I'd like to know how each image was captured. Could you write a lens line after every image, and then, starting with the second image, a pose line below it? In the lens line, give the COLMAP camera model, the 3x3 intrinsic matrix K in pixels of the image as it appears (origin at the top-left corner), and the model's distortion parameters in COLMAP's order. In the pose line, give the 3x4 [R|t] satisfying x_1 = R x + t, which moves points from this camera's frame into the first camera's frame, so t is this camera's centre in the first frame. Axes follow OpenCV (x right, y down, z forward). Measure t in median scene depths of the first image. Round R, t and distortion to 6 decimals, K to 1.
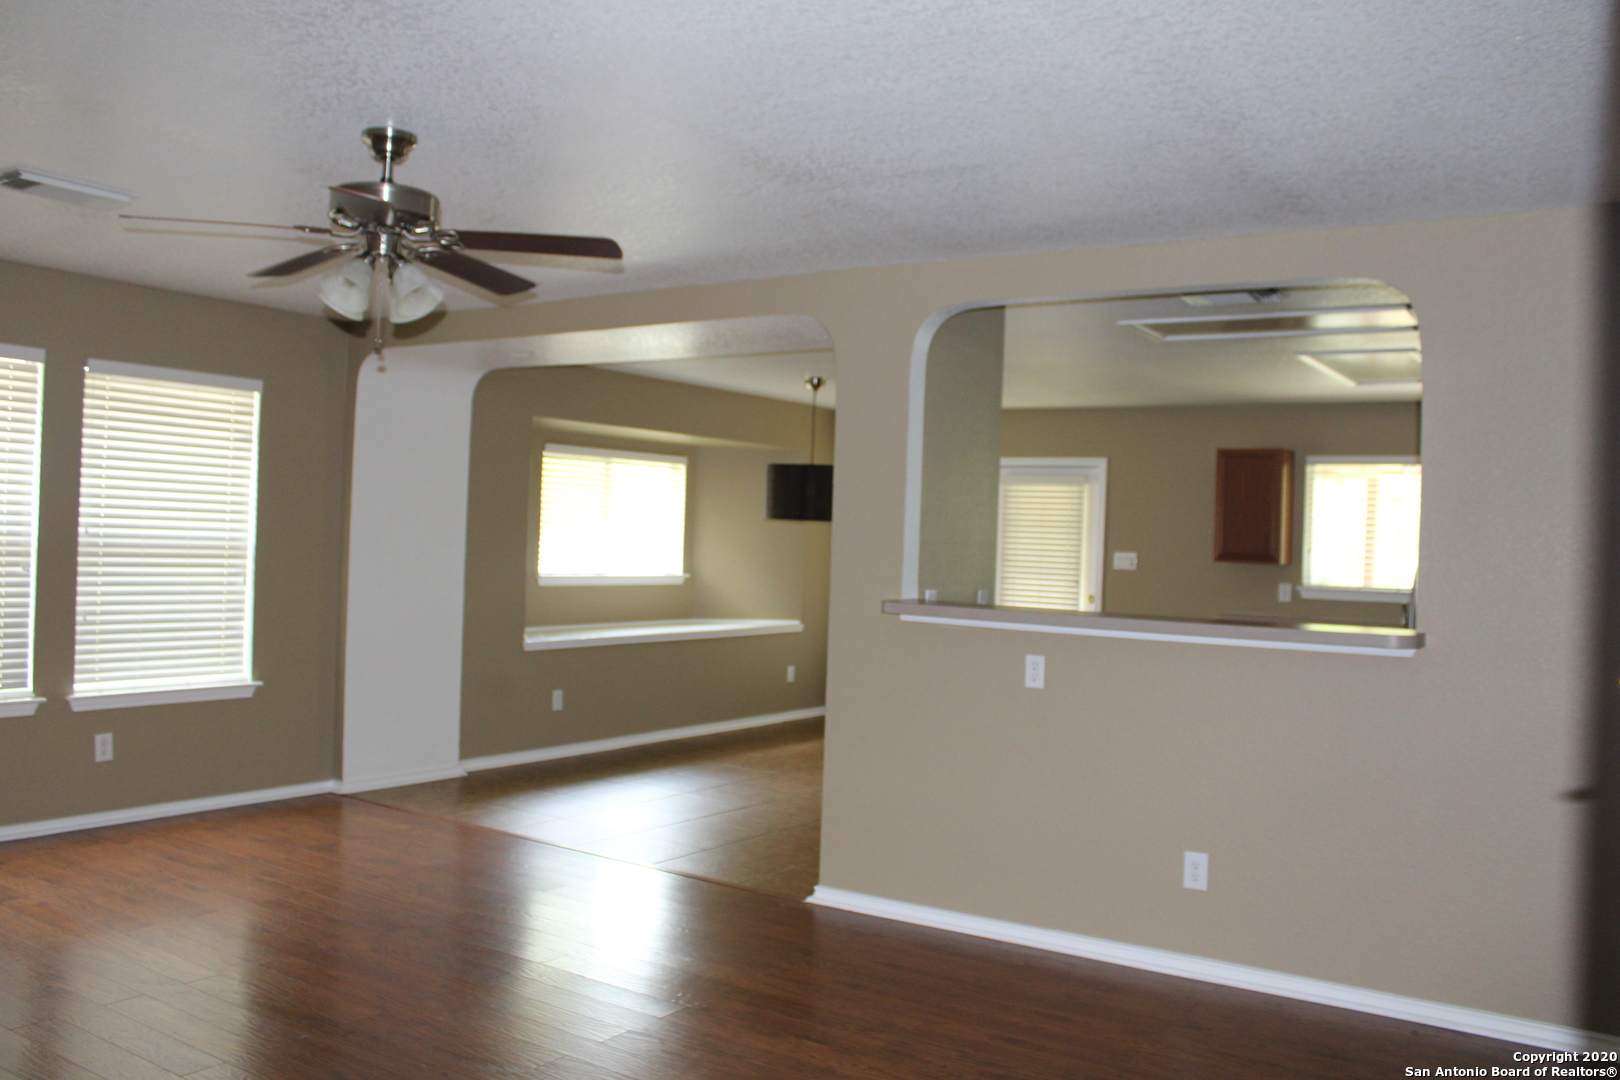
lens RADIAL K [[1350.1, 0, 810.0], [0, 1350.1, 540.0], [0, 0, 1]] dist [-0.156852, 0.123098]
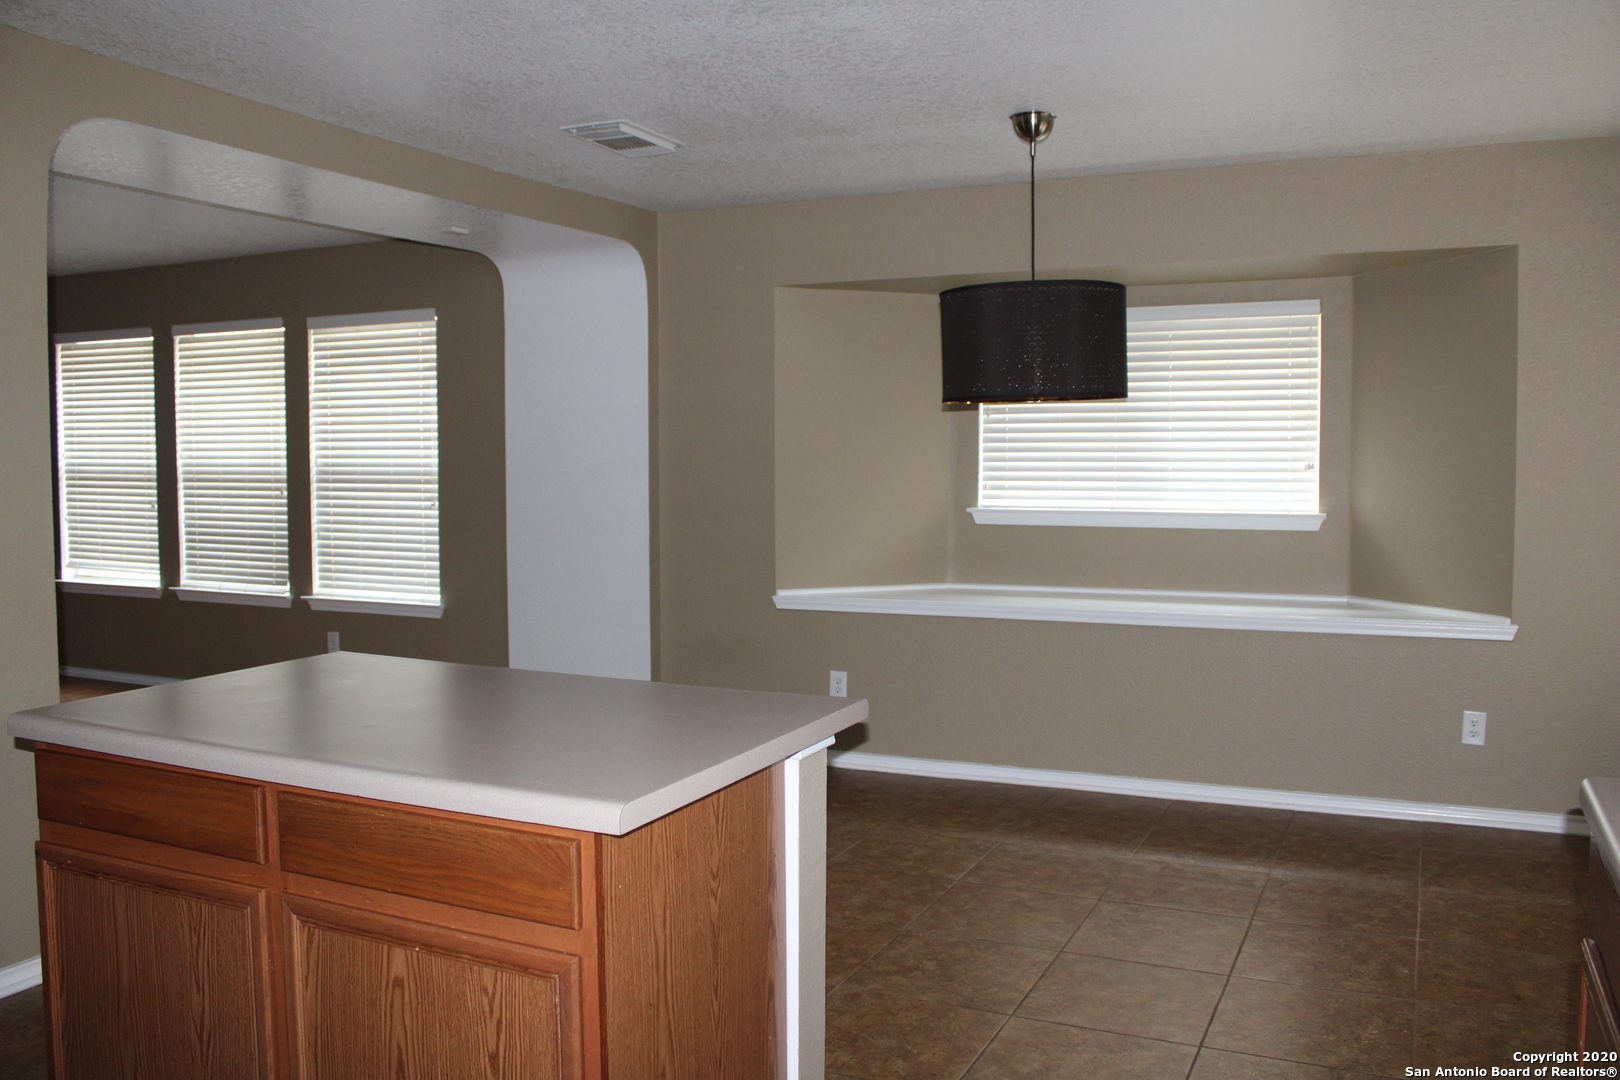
lens RADIAL K [[1350.1, 0, 810.0], [0, 1350.1, 540.0], [0, 0, 1]] dist [-0.156852, 0.123098]
pose [[0.144721, 0.025745, -0.989137, 0.646148], [0.005239, 0.999628, 0.026784, 0.031540], [0.989459, -0.009058, 0.144532, 1.135636]]
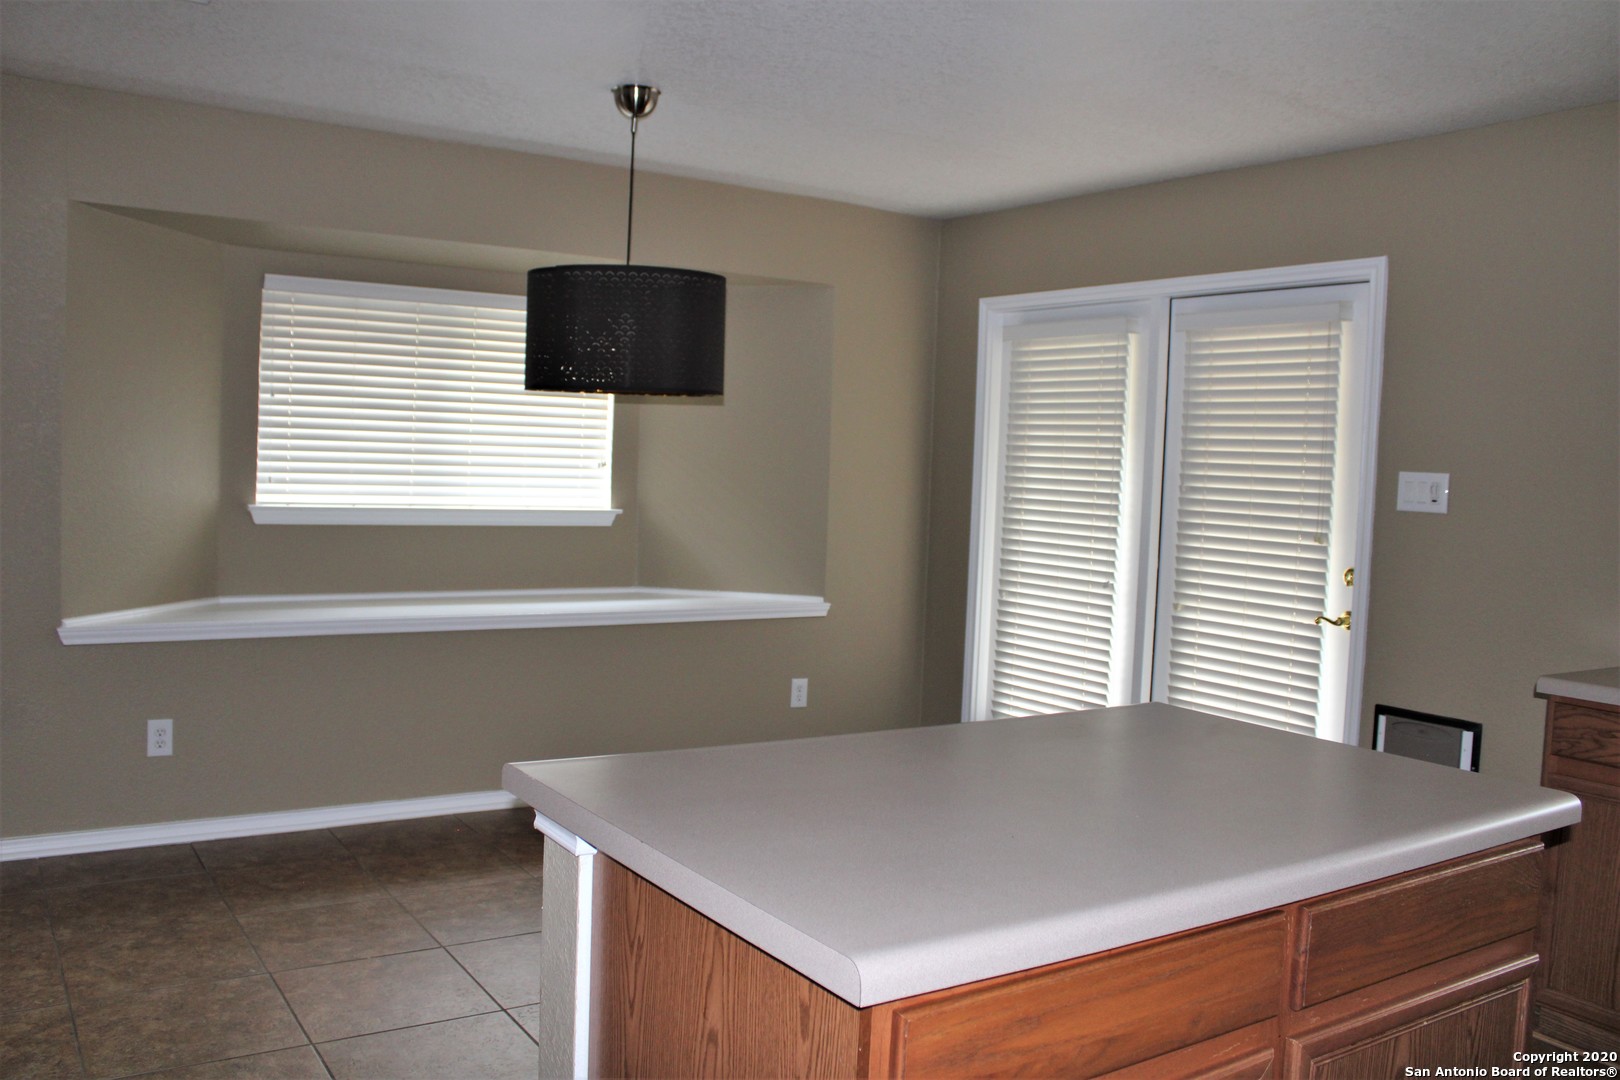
lens RADIAL K [[1350.1, 0, 810.0], [0, 1350.1, 540.0], [0, 0, 1]] dist [-0.156852, 0.123098]
pose [[0.923546, 0.020392, -0.382946, 0.320318], [-0.005874, 0.999220, 0.039043, 0.023684], [0.383444, -0.033808, 0.922945, 0.797636]]
